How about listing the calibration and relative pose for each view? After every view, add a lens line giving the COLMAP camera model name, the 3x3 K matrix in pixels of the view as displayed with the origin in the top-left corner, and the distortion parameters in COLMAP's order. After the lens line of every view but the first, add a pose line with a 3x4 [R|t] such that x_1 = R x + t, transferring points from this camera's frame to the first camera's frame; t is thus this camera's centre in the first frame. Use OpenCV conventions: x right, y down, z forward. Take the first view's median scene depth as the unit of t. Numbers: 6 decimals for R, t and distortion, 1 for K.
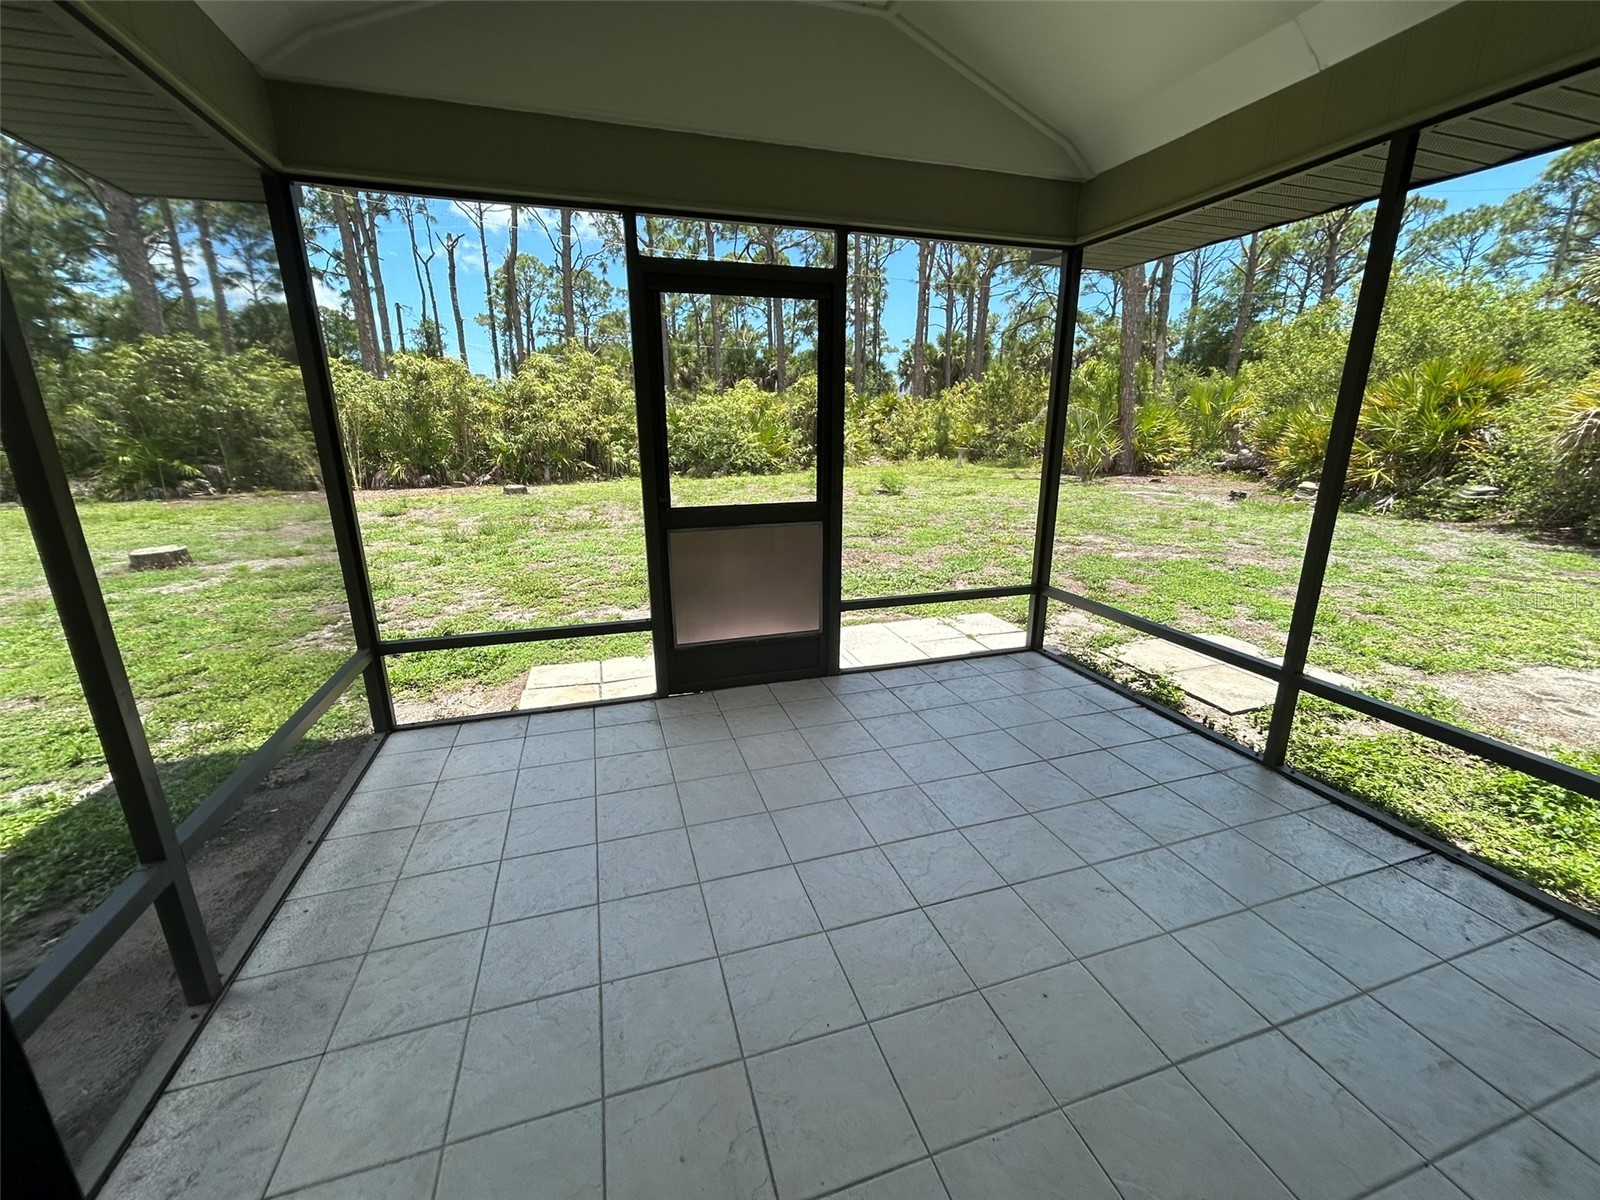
lens RADIAL K [[644.9, 0, 797.9], [0, 644.9, 597.7], [0, 0, 1]] dist [-0.001473, 0.000308]
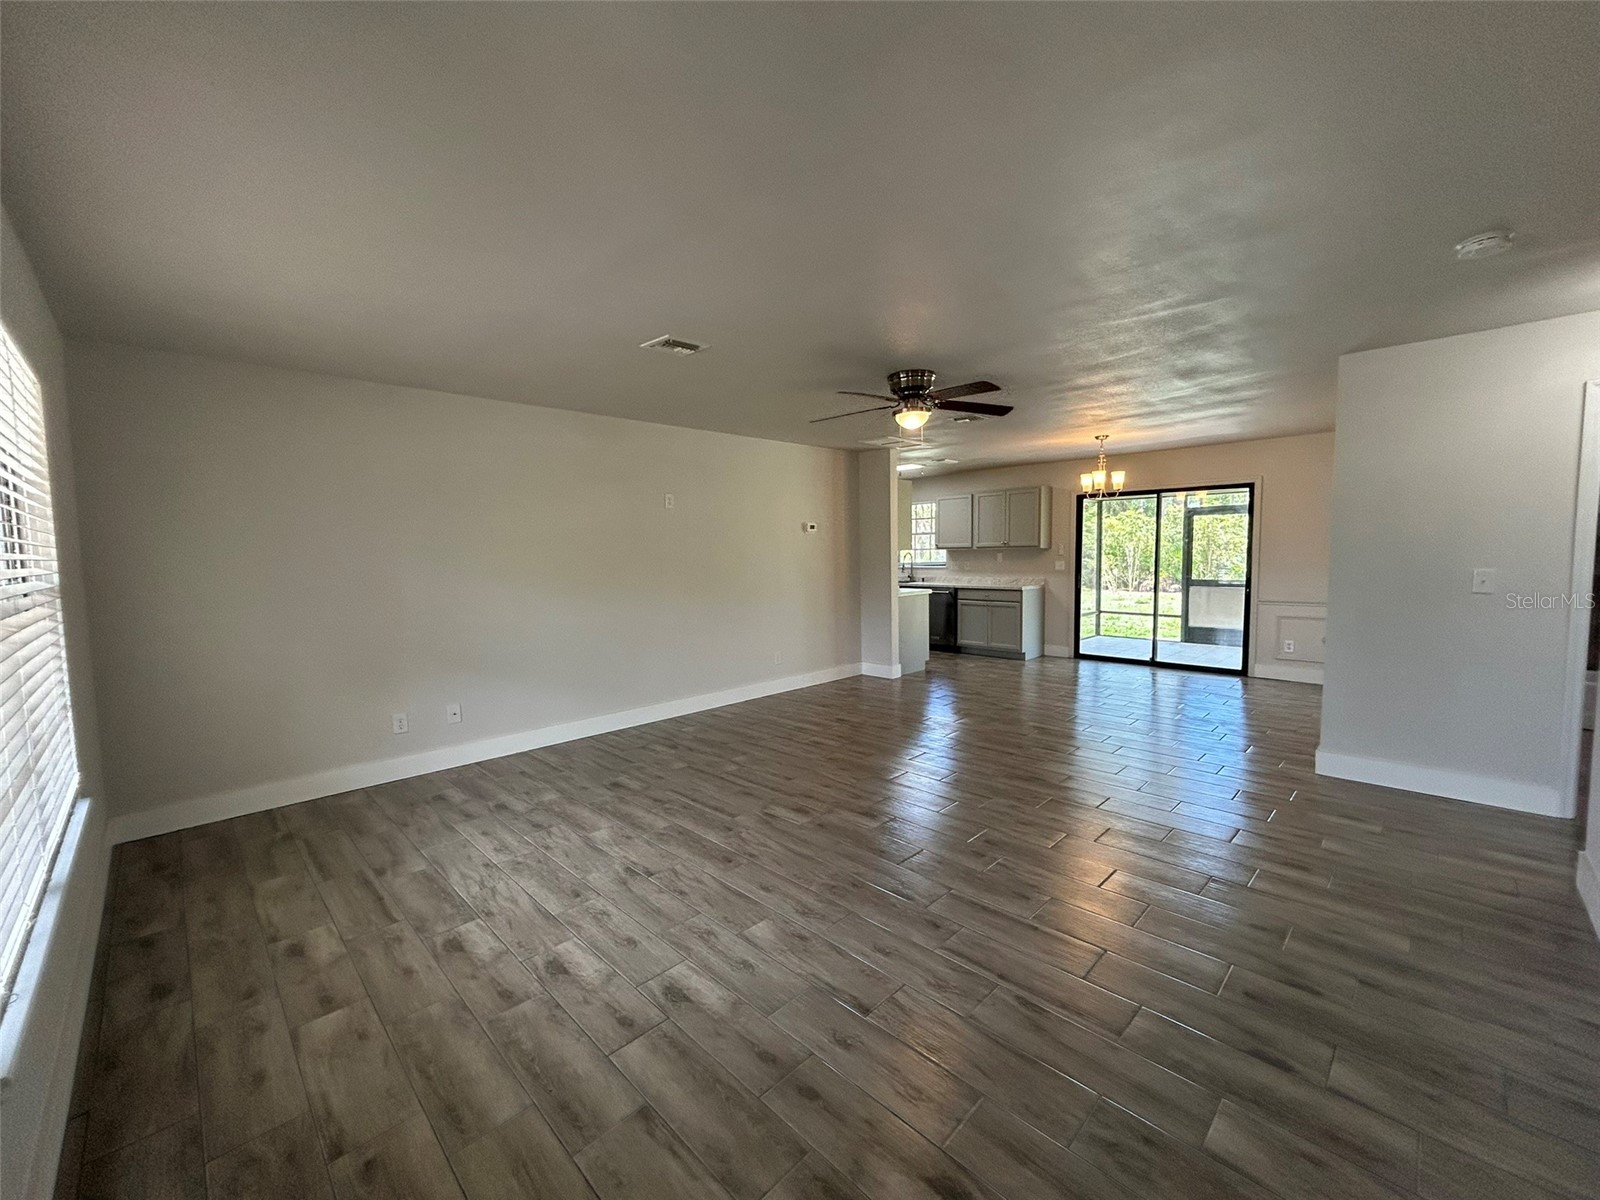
lens RADIAL K [[644.9, 0, 797.9], [0, 644.9, 597.7], [0, 0, 1]] dist [-0.001473, 0.000308]
pose [[0.452462, 0.061727, -0.889645, 0.852574], [-0.226303, 0.972894, -0.047592, 0.260991], [0.862592, 0.222863, 0.454167, -1.011805]]
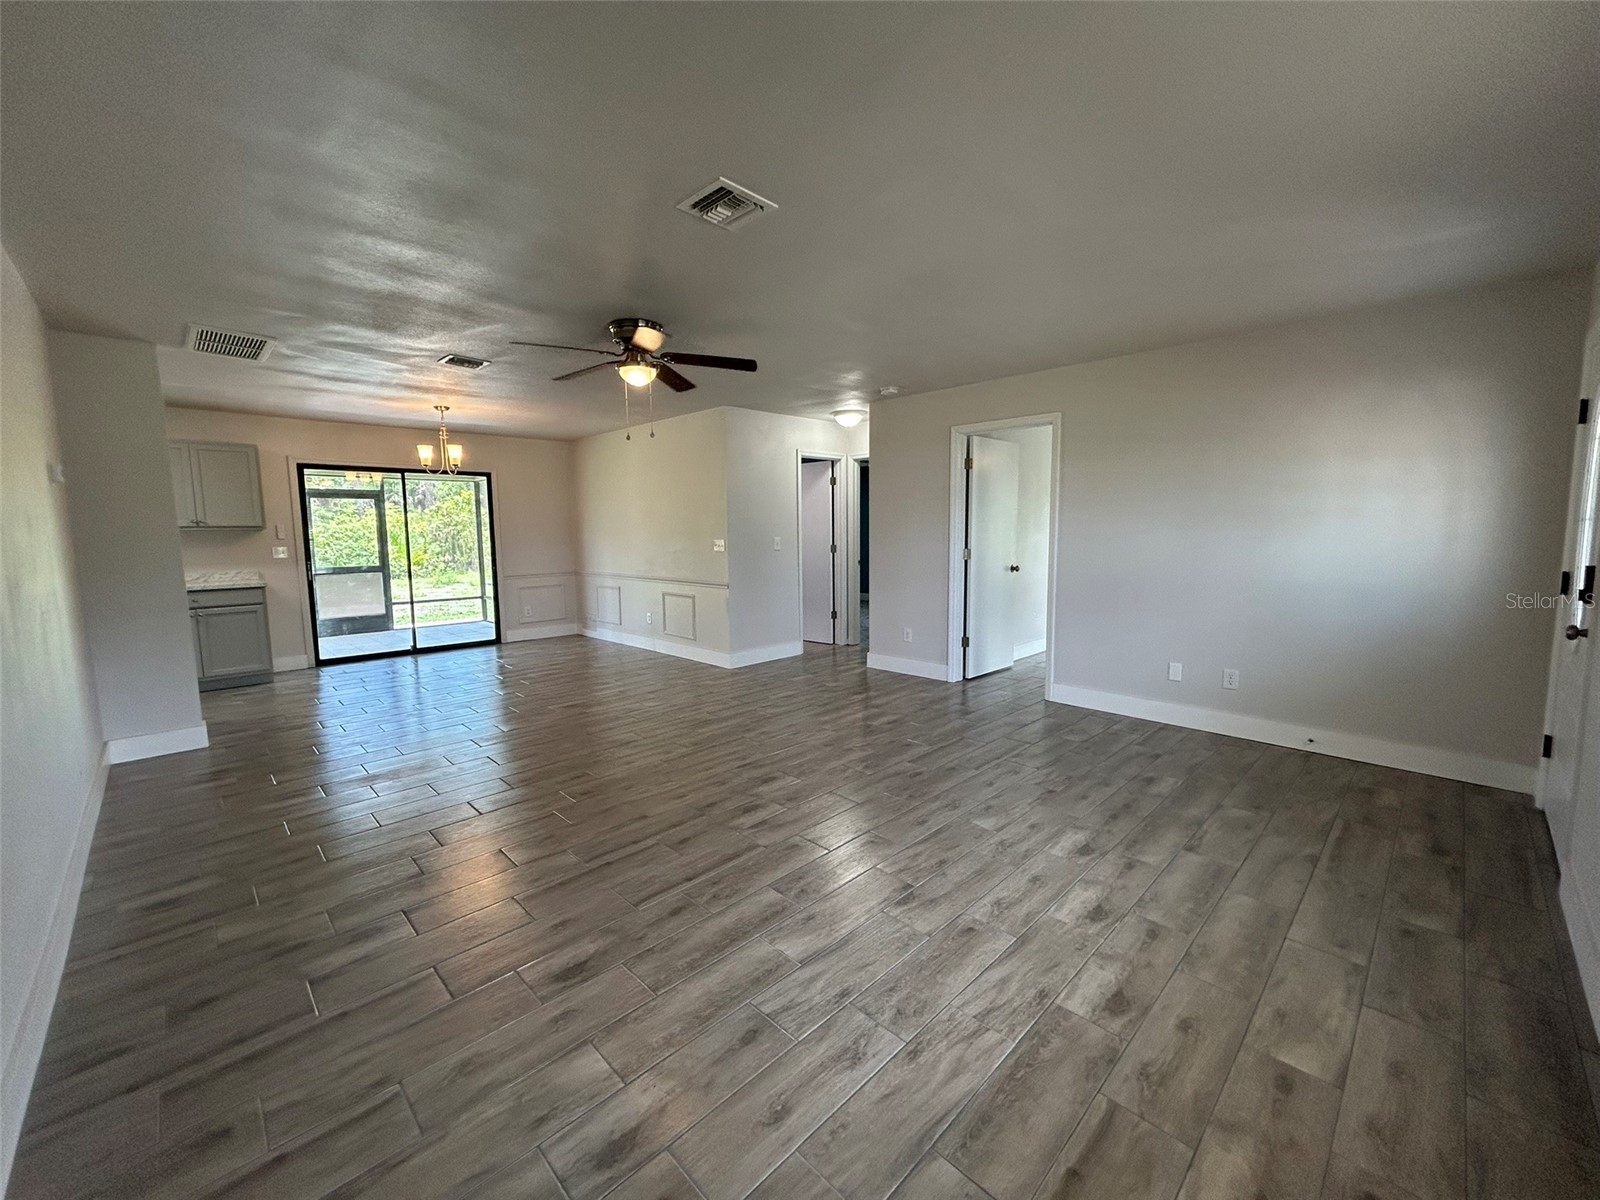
lens RADIAL K [[644.9, 0, 797.9], [0, 644.9, 597.7], [0, 0, 1]] dist [-0.001473, 0.000308]
pose [[0.893889, -0.052531, 0.445199, 0.216161], [0.126974, 0.982110, -0.139059, 0.324501], [-0.429929, 0.180832, 0.884568, -1.191376]]
